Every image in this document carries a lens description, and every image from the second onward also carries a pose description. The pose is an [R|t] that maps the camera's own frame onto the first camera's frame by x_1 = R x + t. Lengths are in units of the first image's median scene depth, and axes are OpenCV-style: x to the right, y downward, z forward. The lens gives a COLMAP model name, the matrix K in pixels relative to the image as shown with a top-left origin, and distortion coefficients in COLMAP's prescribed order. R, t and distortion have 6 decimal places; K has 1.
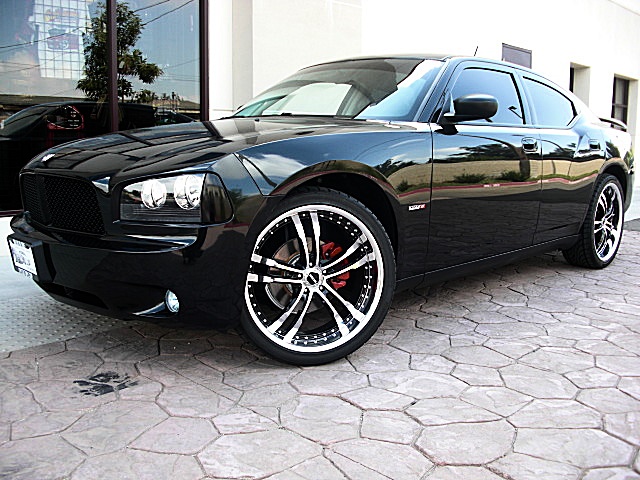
lens RADIAL K [[633.3, 0, 309.8], [0, 633.3, 240.9], [0, 0, 1]] dist [-0.210283, 0.196057]
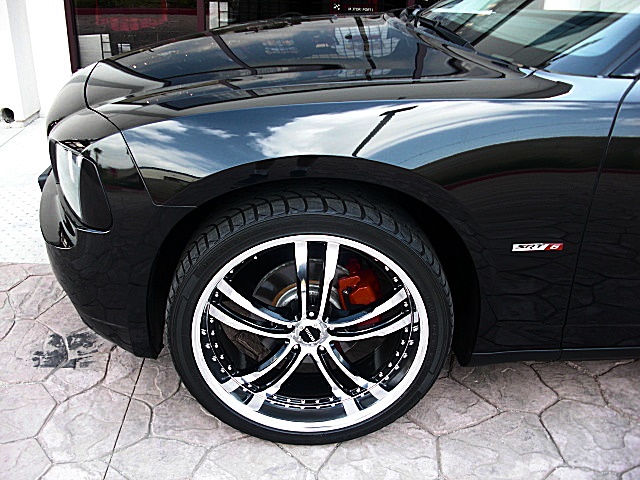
lens RADIAL K [[633.3, 0, 309.8], [0, 633.3, 240.9], [0, 0, 1]] dist [-0.210283, 0.196057]
pose [[0.740025, 0.301148, -0.601392, 0.382389], [-0.120500, 0.939055, 0.321956, -0.227793], [0.661697, -0.165788, 0.731213, 0.556343]]
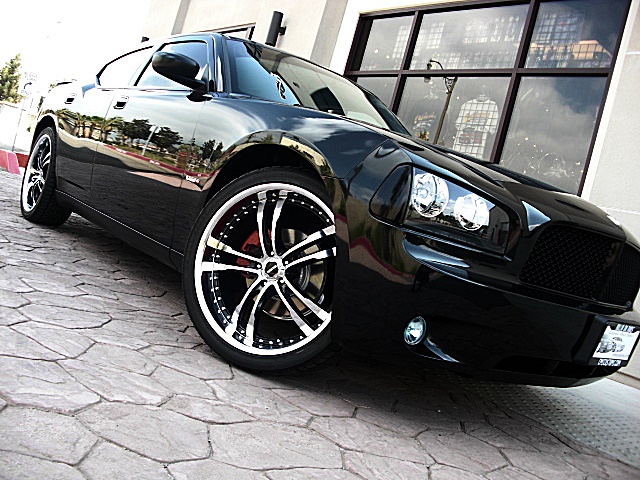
lens RADIAL K [[633.3, 0, 309.8], [0, 633.3, 240.9], [0, 0, 1]] dist [-0.210283, 0.196057]
pose [[-0.075880, 0.015824, -0.996991, 1.719983], [-0.396086, 0.917125, 0.044702, -0.147335], [0.915073, 0.398286, -0.063324, 1.783526]]
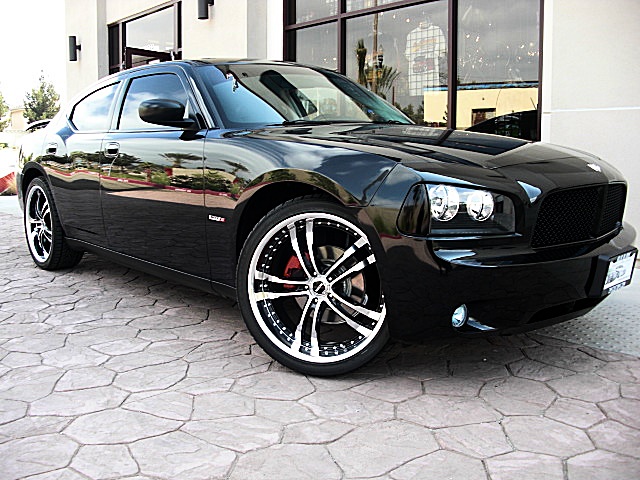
lens RADIAL K [[633.3, 0, 309.8], [0, 633.3, 240.9], [0, 0, 1]] dist [-0.210283, 0.196057]
pose [[-0.011170, 0.144538, -0.989436, 1.830770], [-0.139349, 0.979618, 0.144676, -0.266513], [0.990180, 0.139493, 0.009199, 1.661496]]
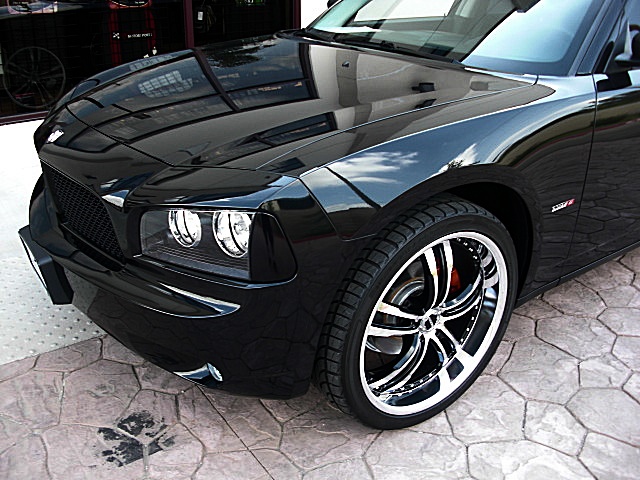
lens RADIAL K [[633.3, 0, 309.8], [0, 633.3, 240.9], [0, 0, 1]] dist [-0.210283, 0.196057]
pose [[0.986010, 0.068590, -0.151923, -0.000938], [-0.025223, 0.962316, 0.270762, -0.222070], [0.164769, -0.263142, 0.950583, 0.310338]]
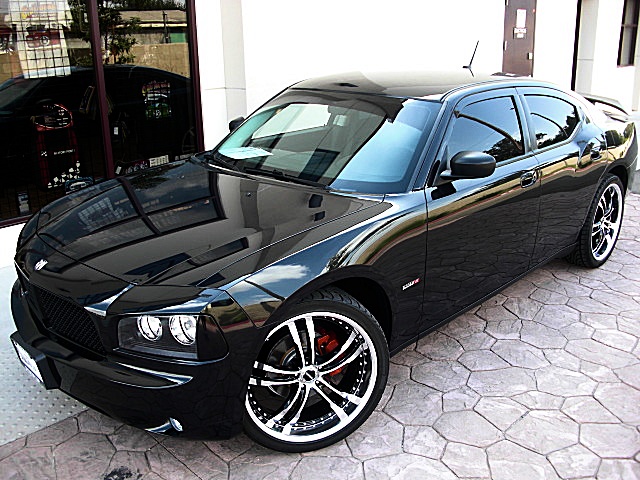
lens RADIAL K [[633.3, 0, 309.8], [0, 633.3, 240.9], [0, 0, 1]] dist [-0.210283, 0.196057]
pose [[0.999551, -0.029119, -0.007031, 0.019442], [0.029887, 0.985268, 0.168387, -0.332030], [0.002024, -0.168521, 0.985696, 0.020447]]
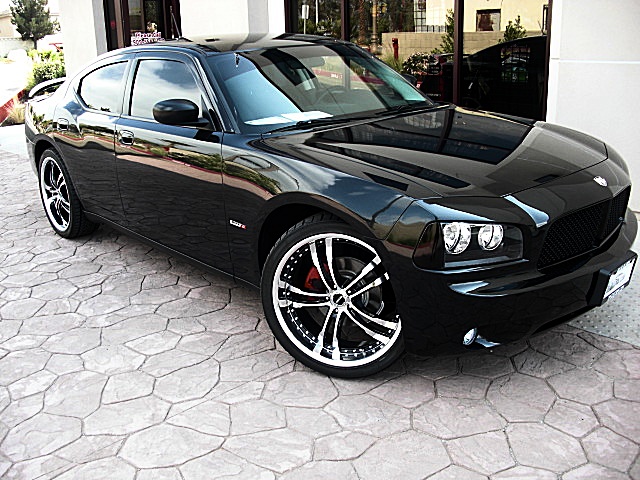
lens RADIAL K [[633.3, 0, 309.8], [0, 633.3, 240.9], [0, 0, 1]] dist [-0.210283, 0.196057]
pose [[-0.008108, 0.309842, -0.950753, 1.844107], [-0.108635, 0.944884, 0.308856, -0.472997], [0.994049, 0.105789, 0.025998, 1.607446]]
